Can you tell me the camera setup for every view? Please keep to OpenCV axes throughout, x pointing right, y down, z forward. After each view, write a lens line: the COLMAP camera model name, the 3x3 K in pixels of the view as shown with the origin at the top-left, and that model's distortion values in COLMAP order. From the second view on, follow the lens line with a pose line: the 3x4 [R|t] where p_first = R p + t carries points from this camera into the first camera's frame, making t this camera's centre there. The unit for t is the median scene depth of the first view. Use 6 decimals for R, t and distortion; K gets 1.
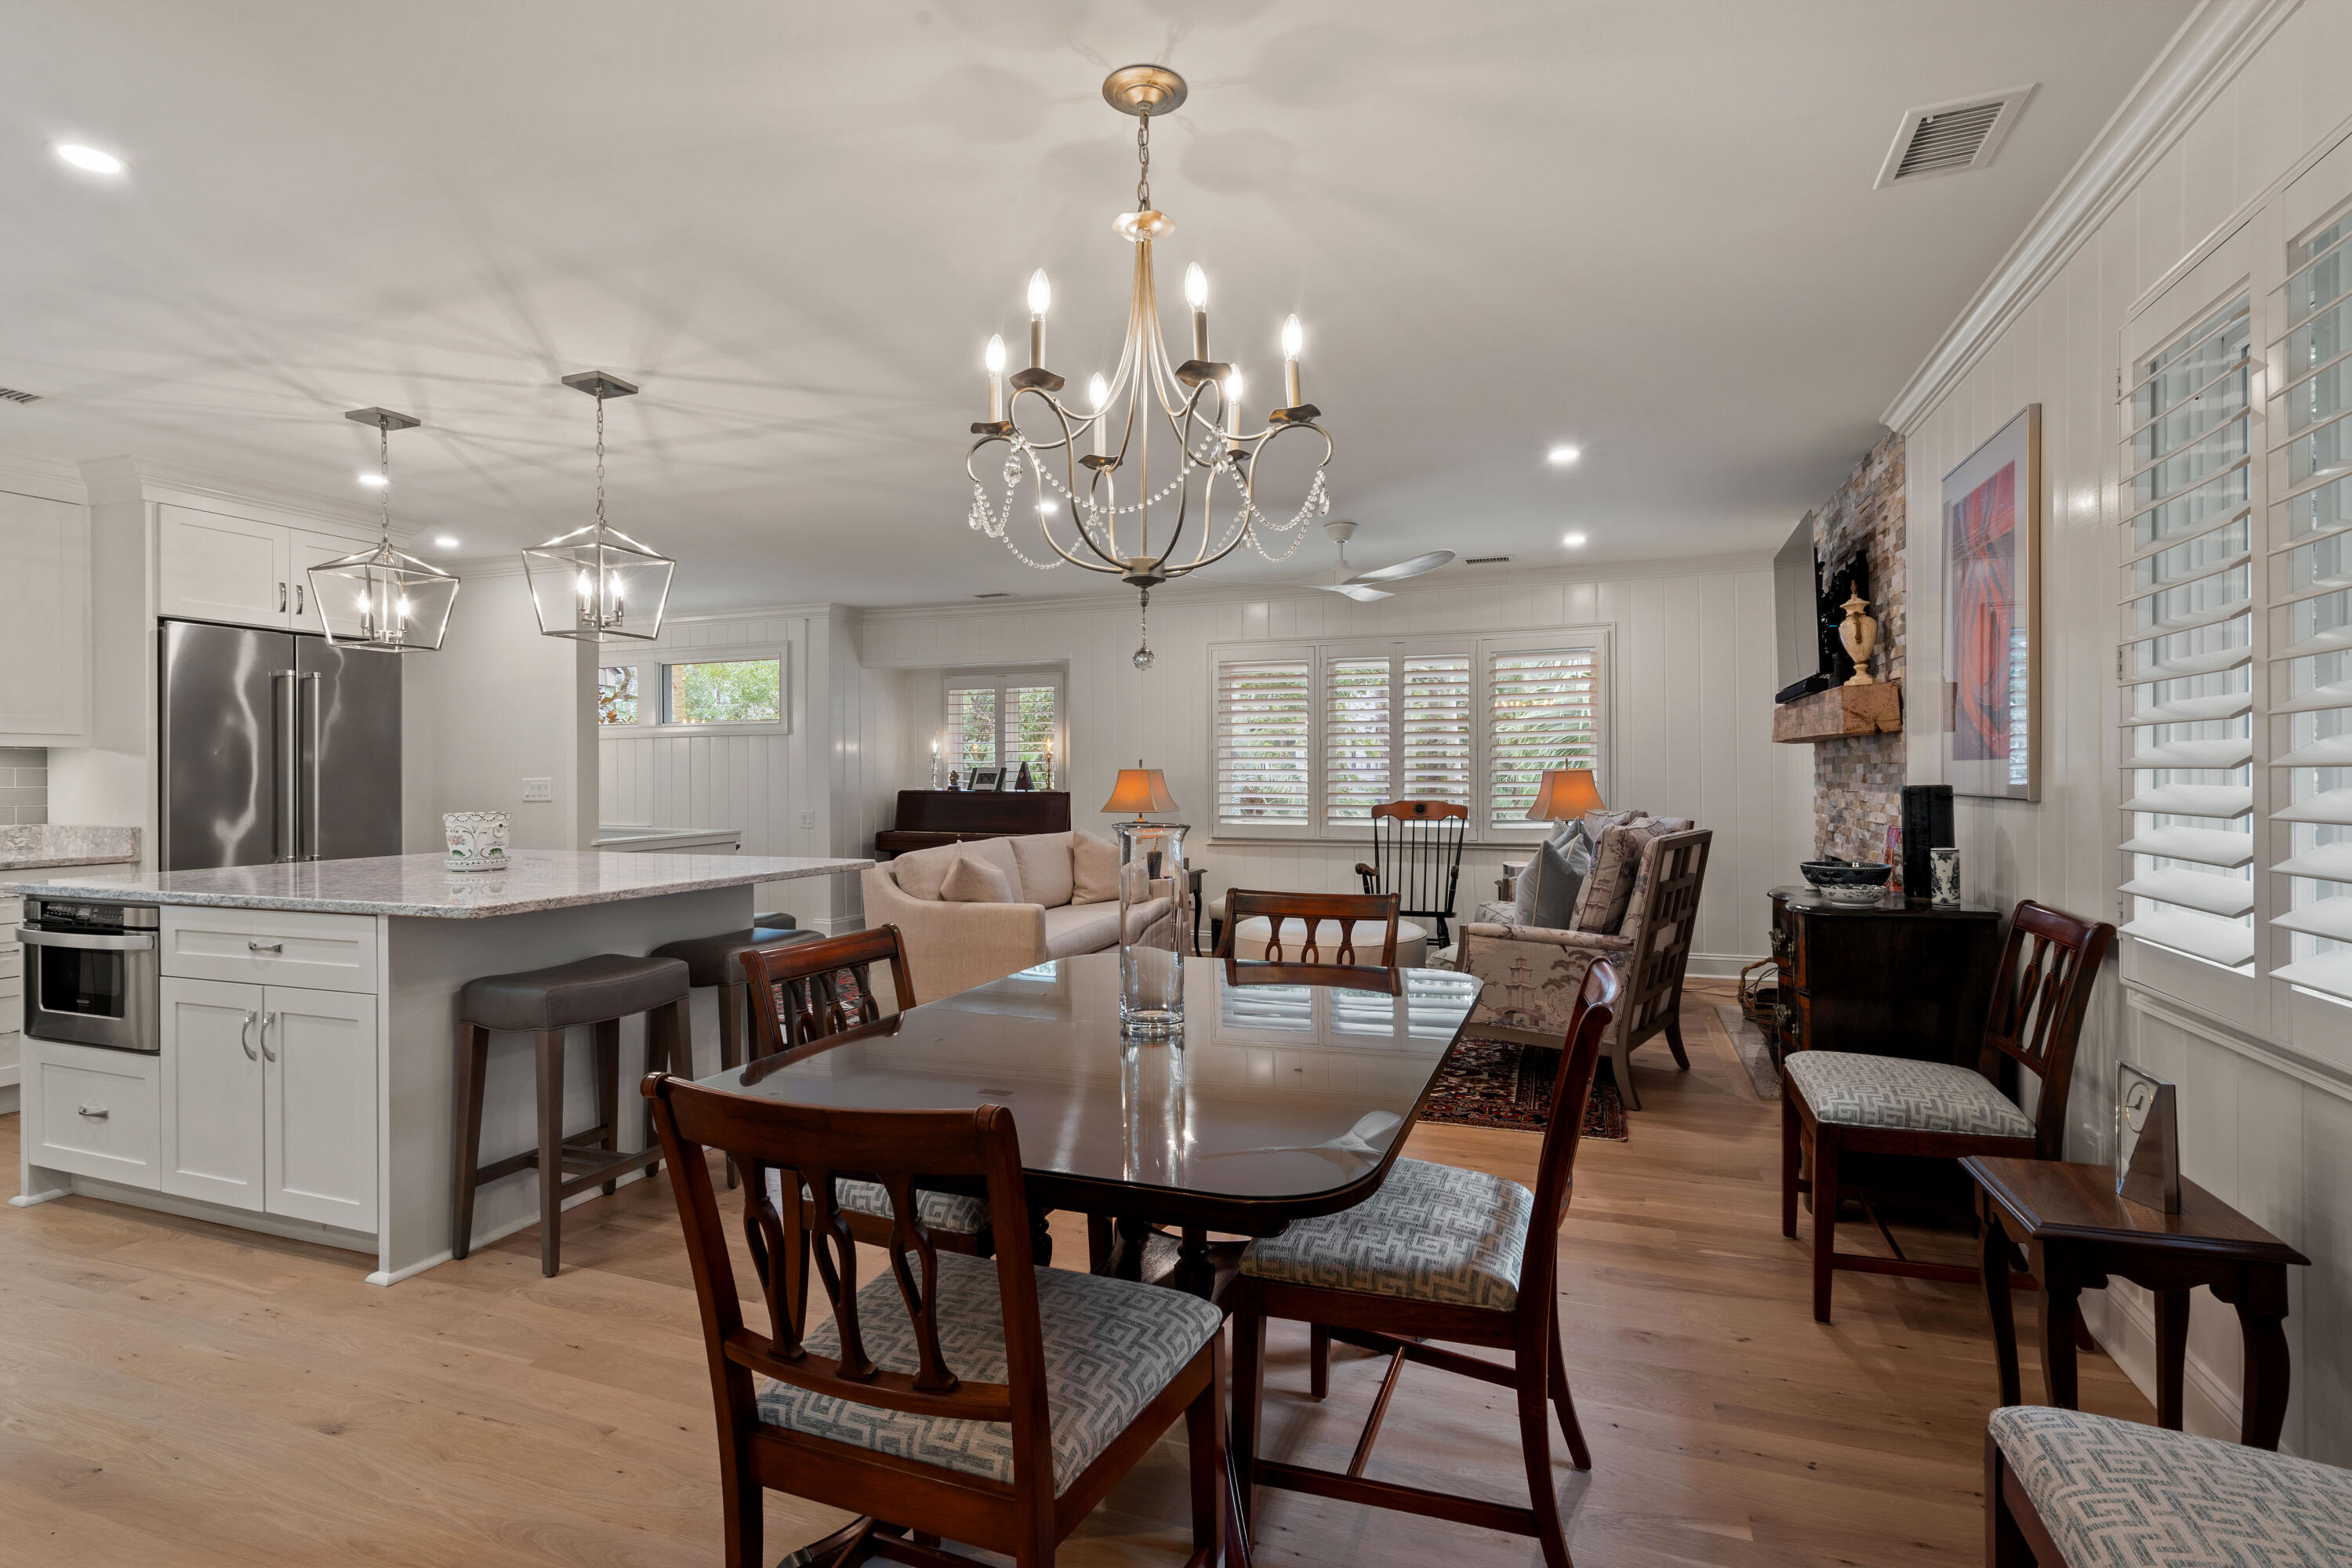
lens RADIAL K [[1120.4, 0, 1175.7], [0, 1120.4, 778.8], [0, 0, 1]] dist [-0.000225, 0.001698]
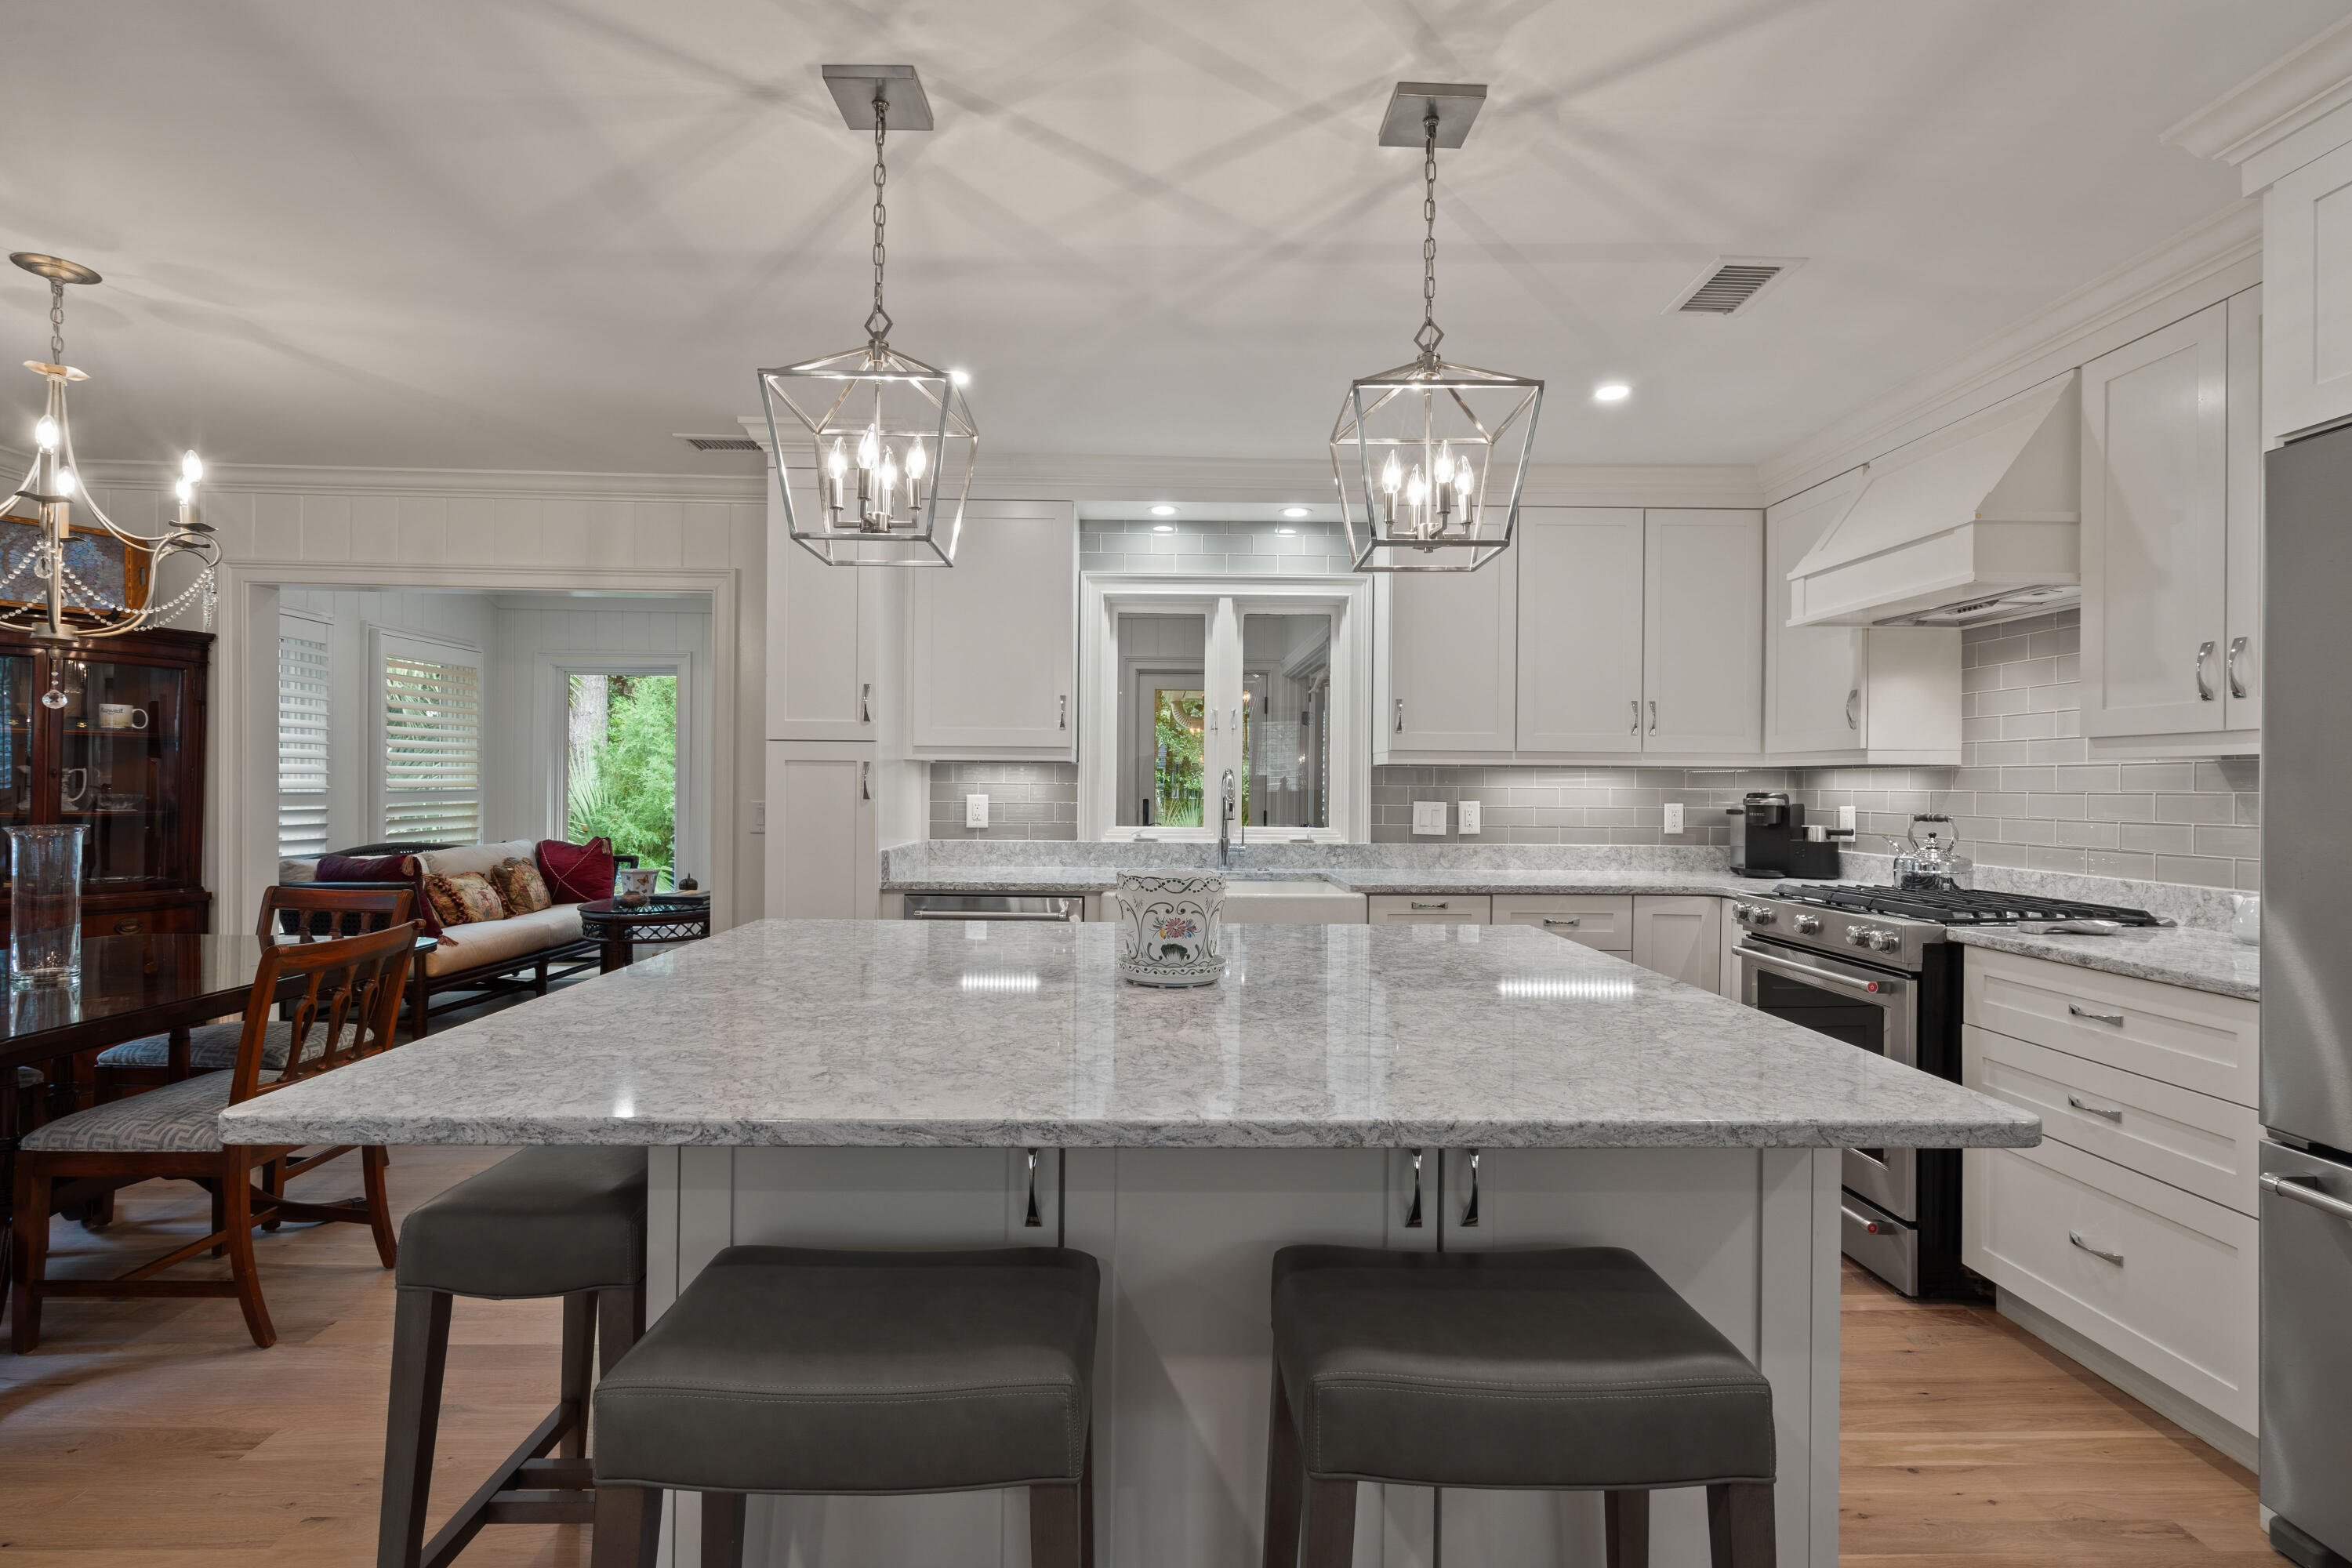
lens RADIAL K [[1091.6, 0, 1170.0], [0, 1091.6, 787.3], [0, 0, 1]] dist [0.000146, 0.000791]
pose [[-0.929736, -0.005066, -0.368191, -0.358301], [-0.008234, 0.999941, 0.007034, -0.011821], [0.368134, 0.009572, -0.929723, 1.243348]]
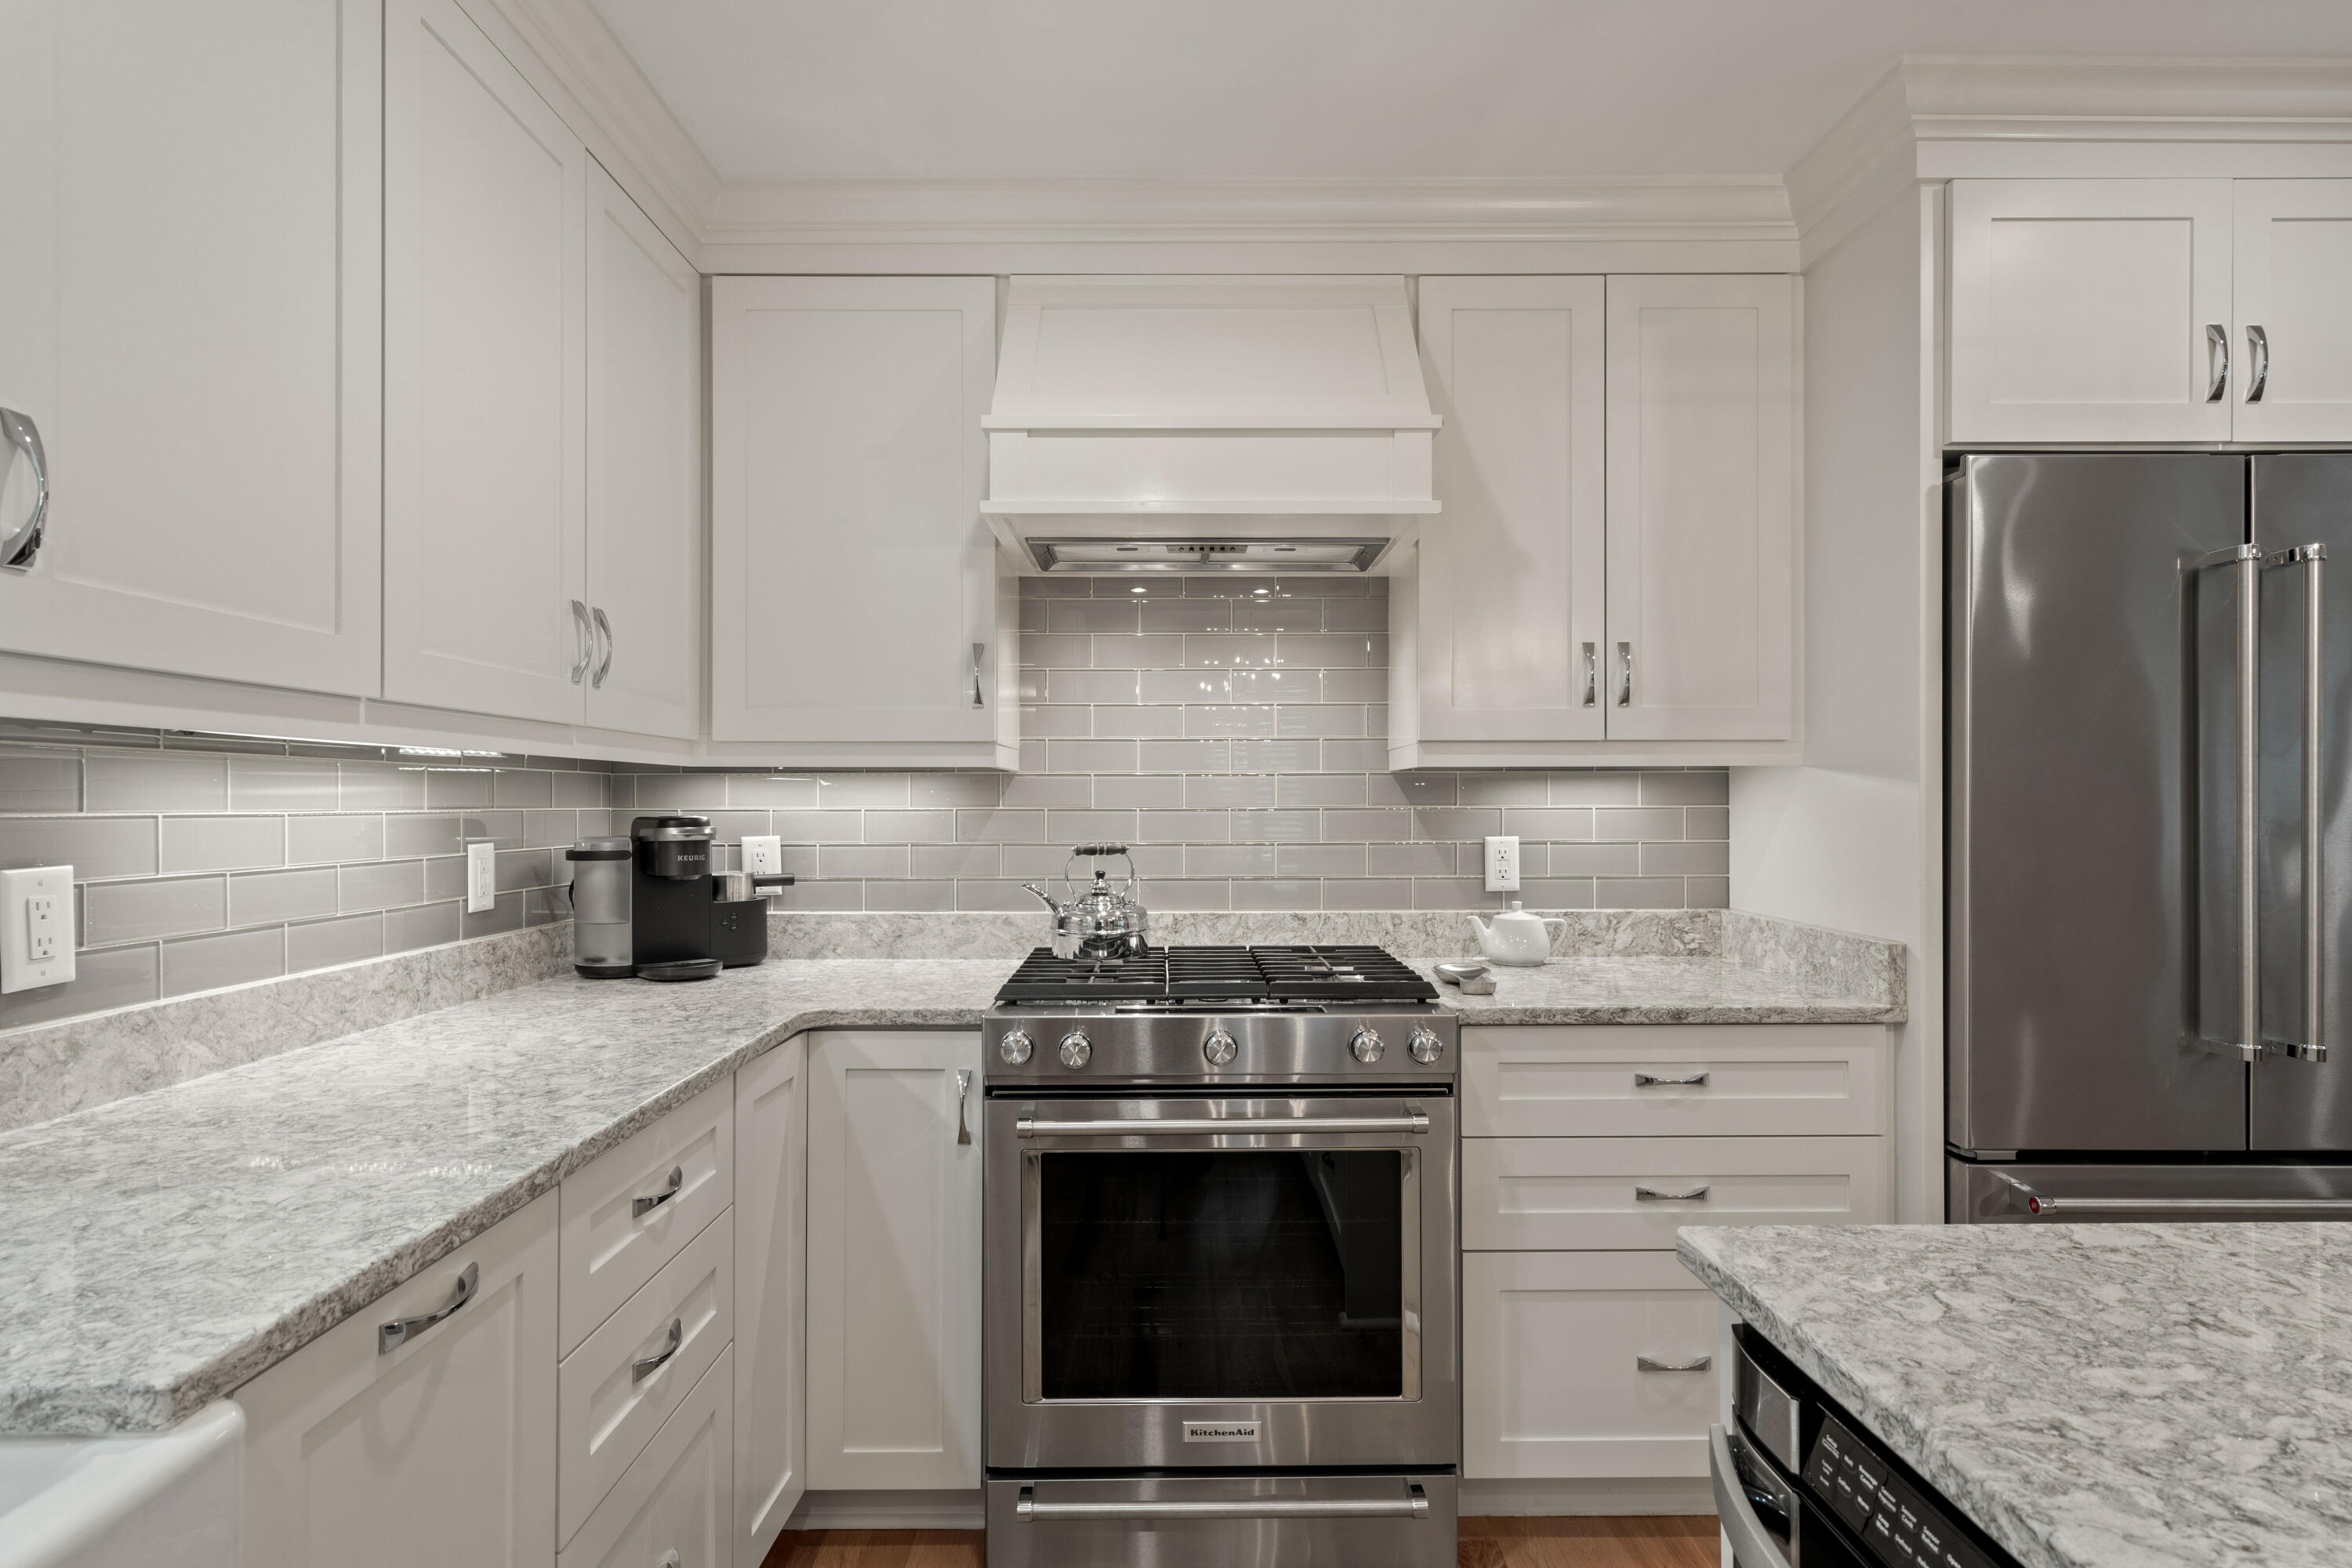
lens RADIAL K [[1175.6, 0, 1177.0], [0, 1175.6, 803.3], [0, 0, 1]] dist [0.002041, 0.001787]
pose [[0.364073, 0.000548, -0.931370, -0.602947], [-0.001935, 0.999998, -0.000167, -0.010914], [0.931368, 0.001863, 0.364074, 0.572492]]
